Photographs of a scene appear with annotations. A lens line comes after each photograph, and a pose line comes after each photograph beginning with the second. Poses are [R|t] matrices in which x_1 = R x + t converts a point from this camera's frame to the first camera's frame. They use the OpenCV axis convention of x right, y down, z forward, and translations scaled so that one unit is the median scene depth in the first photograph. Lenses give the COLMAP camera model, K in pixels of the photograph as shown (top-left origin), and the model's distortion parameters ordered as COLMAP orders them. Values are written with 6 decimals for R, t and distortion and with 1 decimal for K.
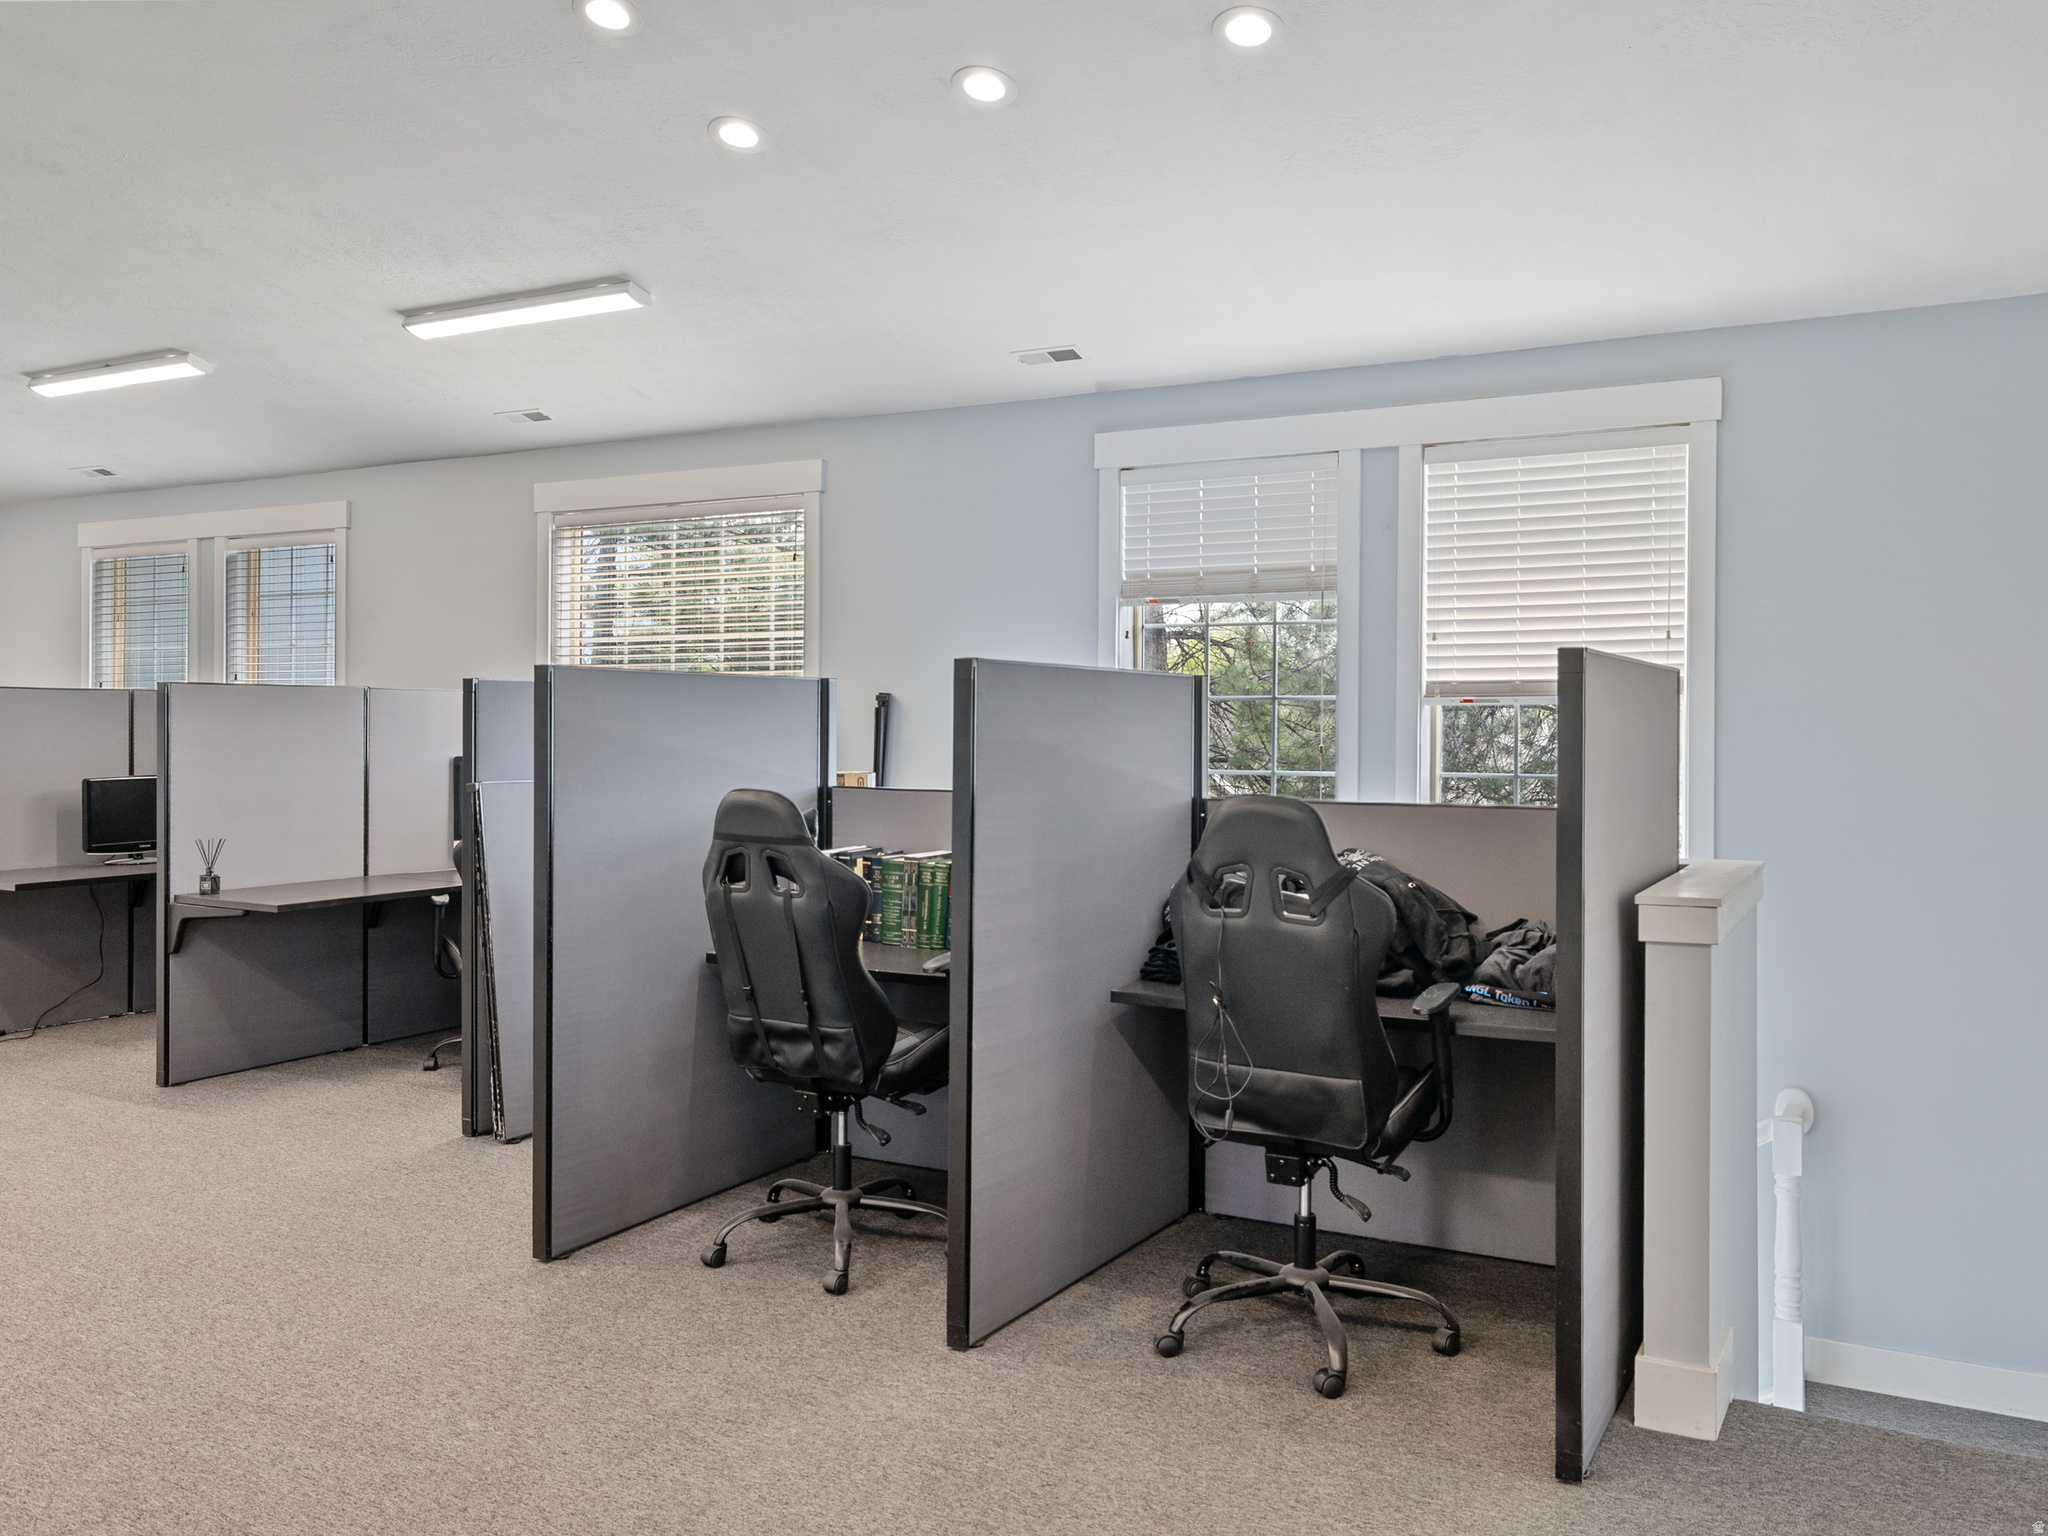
lens RADIAL K [[1646.7, 0, 1040.4], [0, 1646.7, 744.1], [0, 0, 1]] dist [-0.001338, 0.015665]
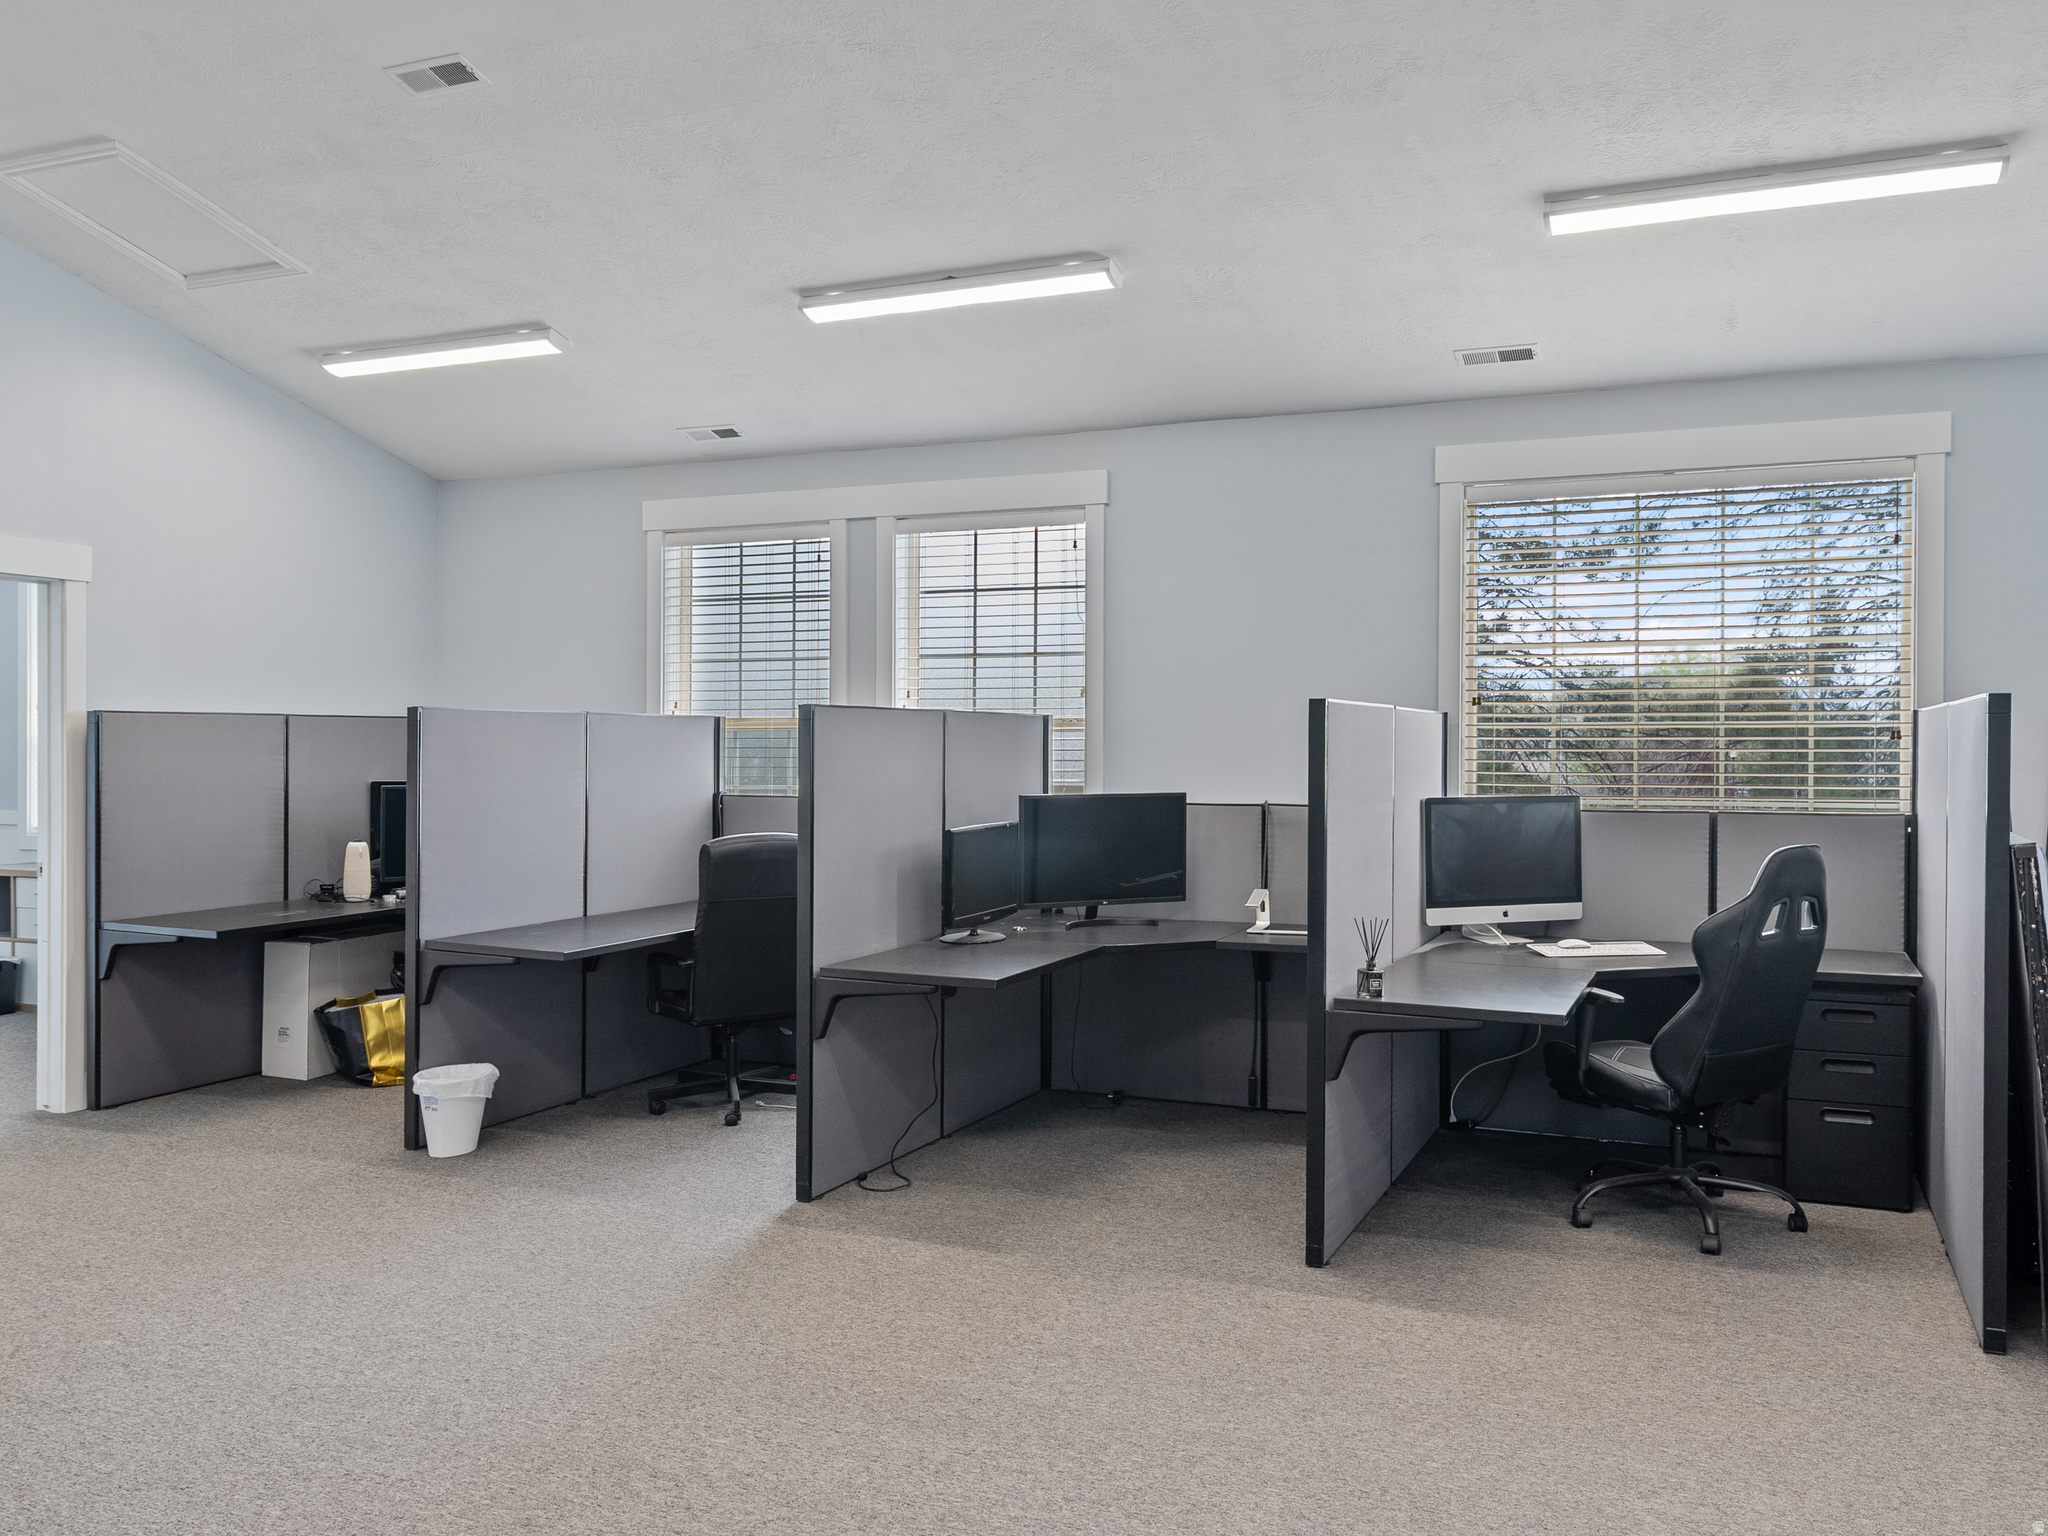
lens RADIAL K [[1646.7, 0, 1012.2], [0, 1646.7, 763.3], [0, 0, 1]] dist [-0.001338, 0.015665]
pose [[0.996819, -0.002070, 0.079675, -0.848162], [0.002233, 0.999996, -0.001959, -0.010773], [-0.079670, 0.002131, 0.996819, 0.357510]]
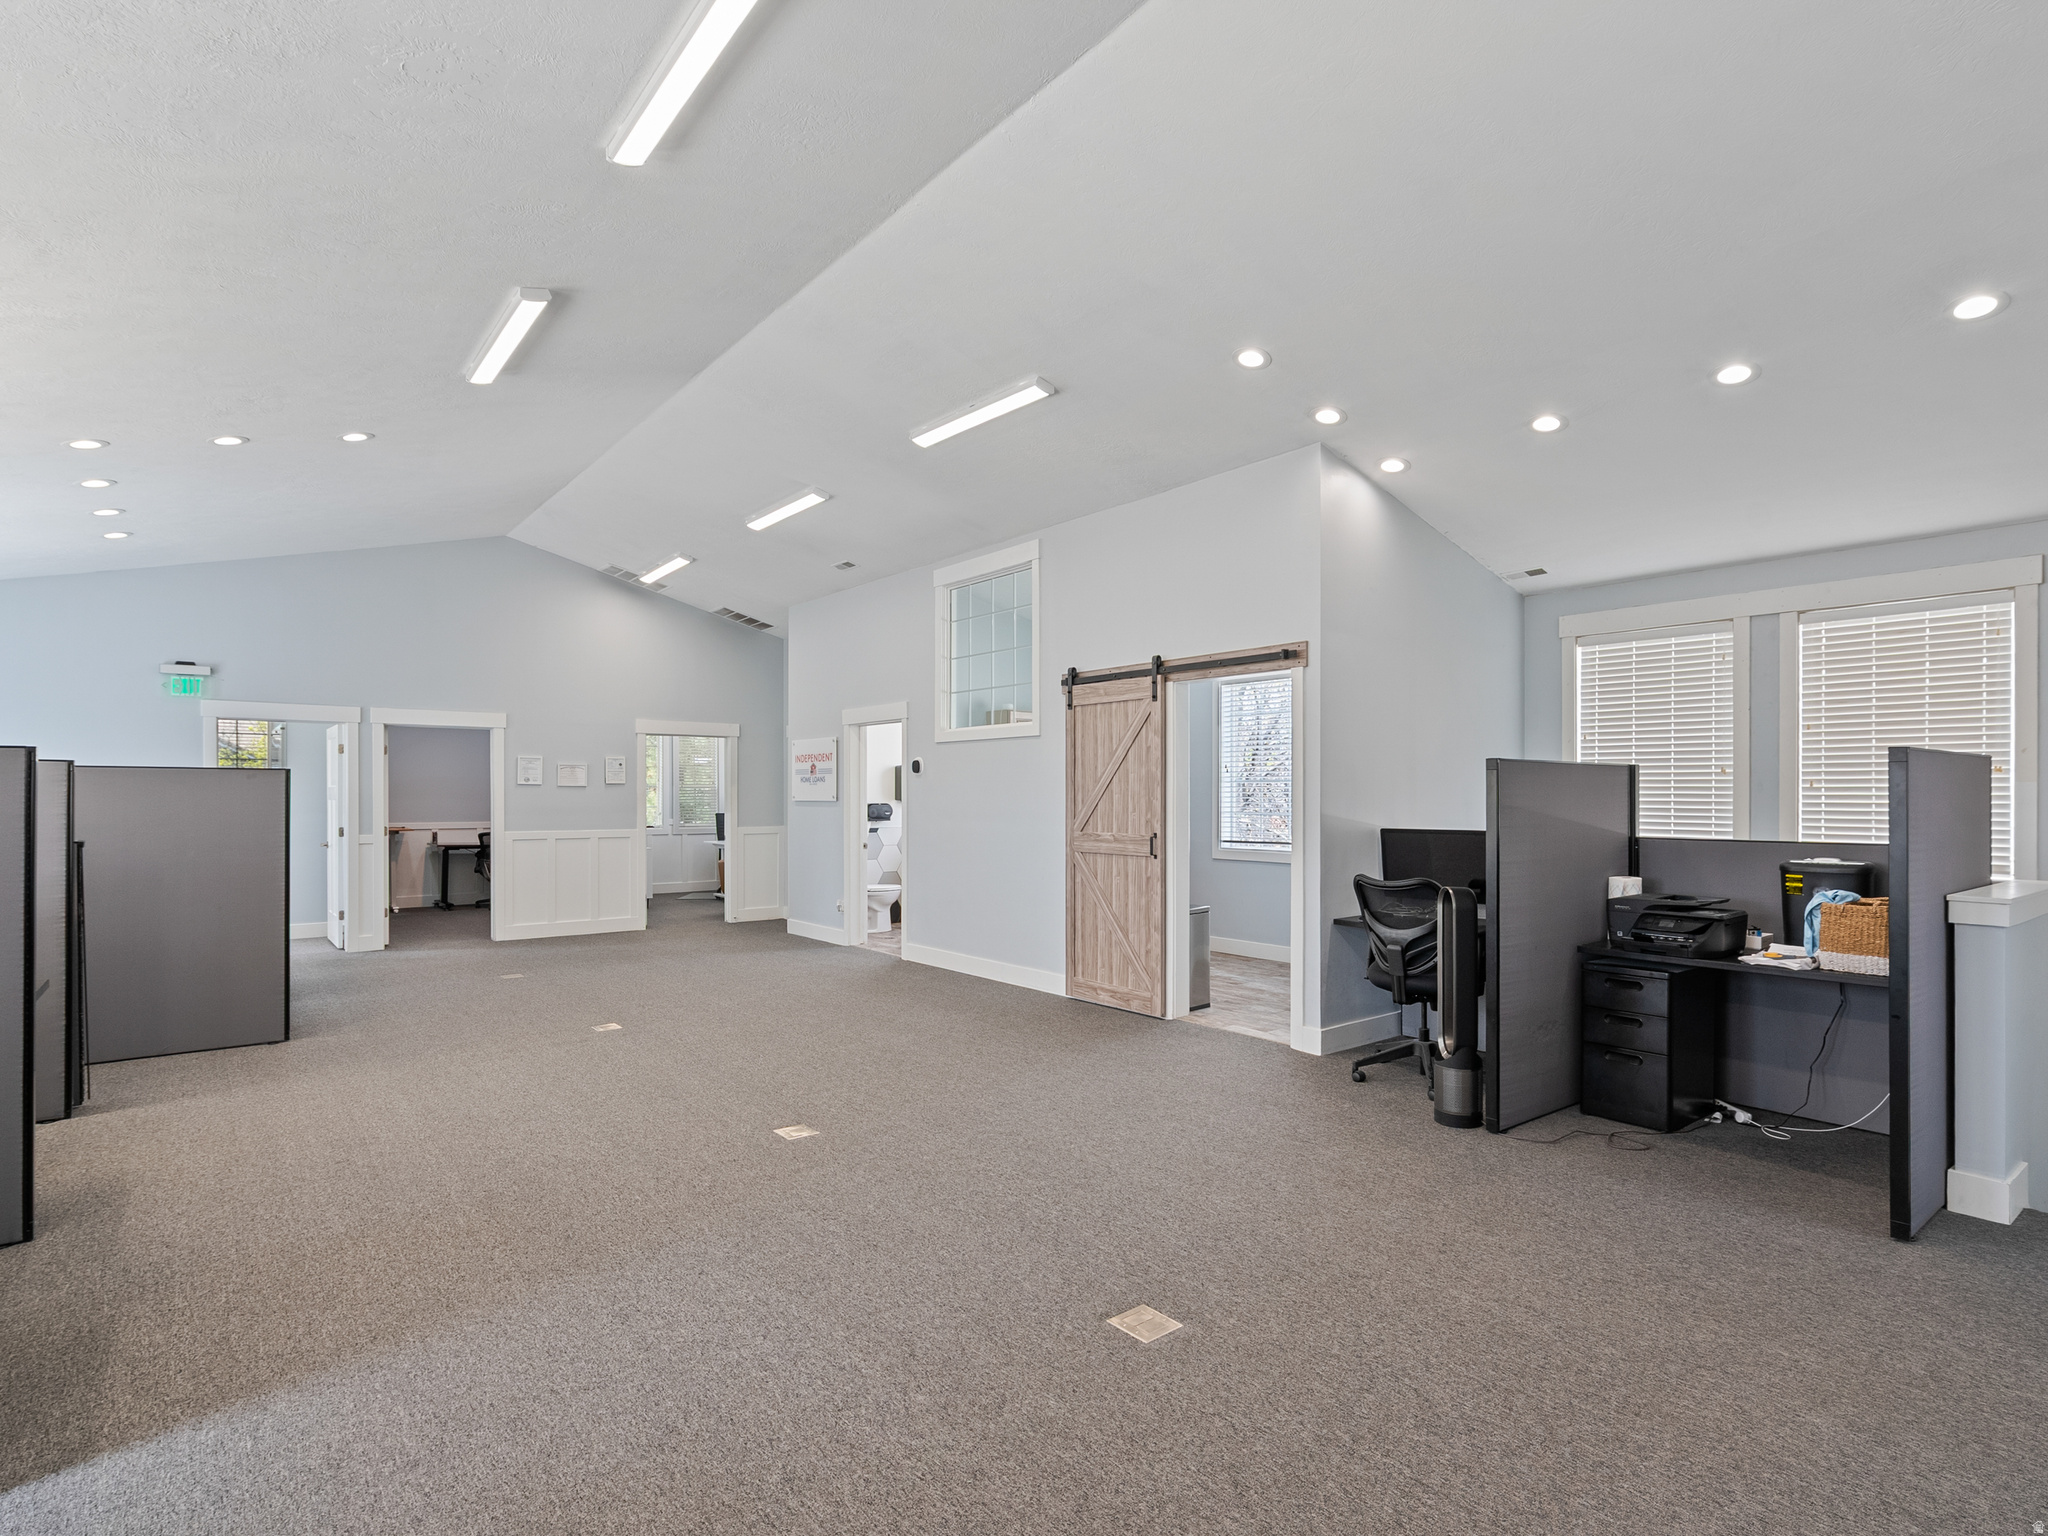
lens RADIAL K [[1045.0, 0, 1044.9], [0, 1045.0, 788.6], [0, 0, 1]] dist [-0.011112, 0.006686]
pose [[-0.922541, -0.003823, 0.385881, -1.408092], [-0.002147, 0.999986, 0.004772, -0.023842], [-0.385894, 0.003574, -0.922536, 1.501632]]
